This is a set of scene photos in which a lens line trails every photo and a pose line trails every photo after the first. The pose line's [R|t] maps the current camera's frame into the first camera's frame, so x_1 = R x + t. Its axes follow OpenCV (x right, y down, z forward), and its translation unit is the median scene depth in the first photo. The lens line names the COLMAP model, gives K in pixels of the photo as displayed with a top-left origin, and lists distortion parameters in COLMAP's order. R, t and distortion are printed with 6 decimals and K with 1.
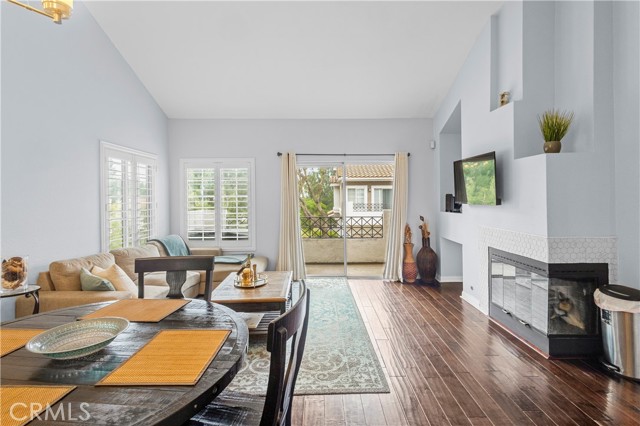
lens RADIAL K [[305.7, 0, 319.1], [0, 305.7, 197.3], [0, 0, 1]] dist [0.000893, 0.000040]
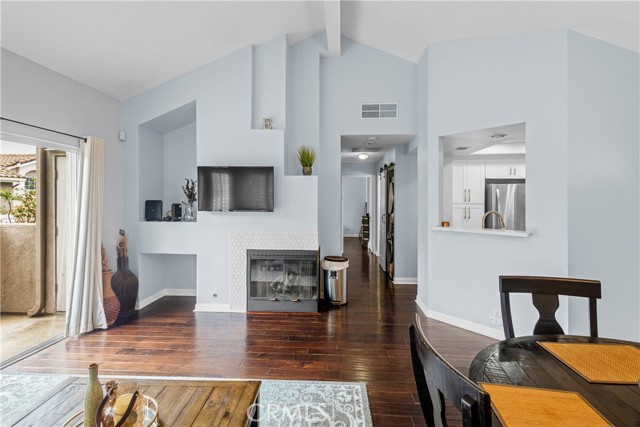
lens RADIAL K [[306.8, 0, 319.9], [0, 306.8, 201.1], [0, 0, 1]] dist [0.003456, 0.000403]
pose [[0.060677, 0.003507, 0.998151, -0.455833], [-0.006697, 0.999973, -0.003107, -0.010582], [-0.998135, -0.006496, 0.060699, 0.560682]]
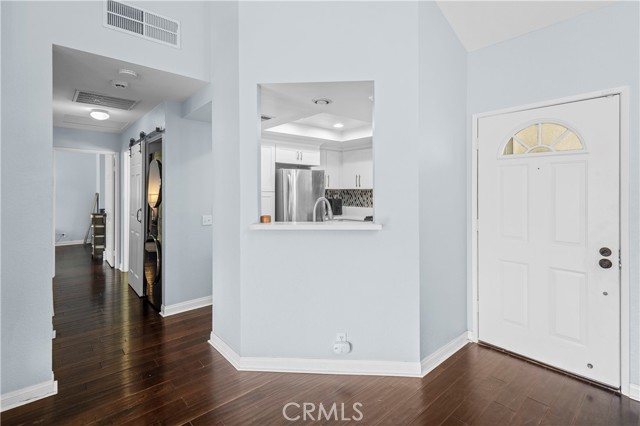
lens RADIAL K [[306.4, 0, 318.7], [0, 306.4, 191.2], [0, 0, 1]] dist [0.014381, -0.000214]
pose [[-0.665203, 0.011254, 0.746578, -0.054663], [0.003614, 0.999923, -0.011852, 0.003777], [-0.746654, -0.005186, -0.665193, 0.566675]]
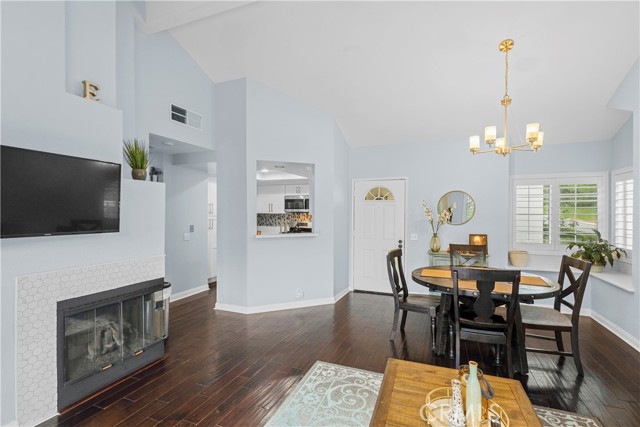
lens RADIAL K [[298.9, 0, 322.8], [0, 298.9, 213.0], [0, 0, 1]] dist [0.002615, 0.000379]
pose [[-0.928170, 0.005027, 0.372123, -0.150914], [0.003086, 0.999978, -0.005811, -0.012744], [-0.372144, -0.004245, -0.928165, 1.145600]]
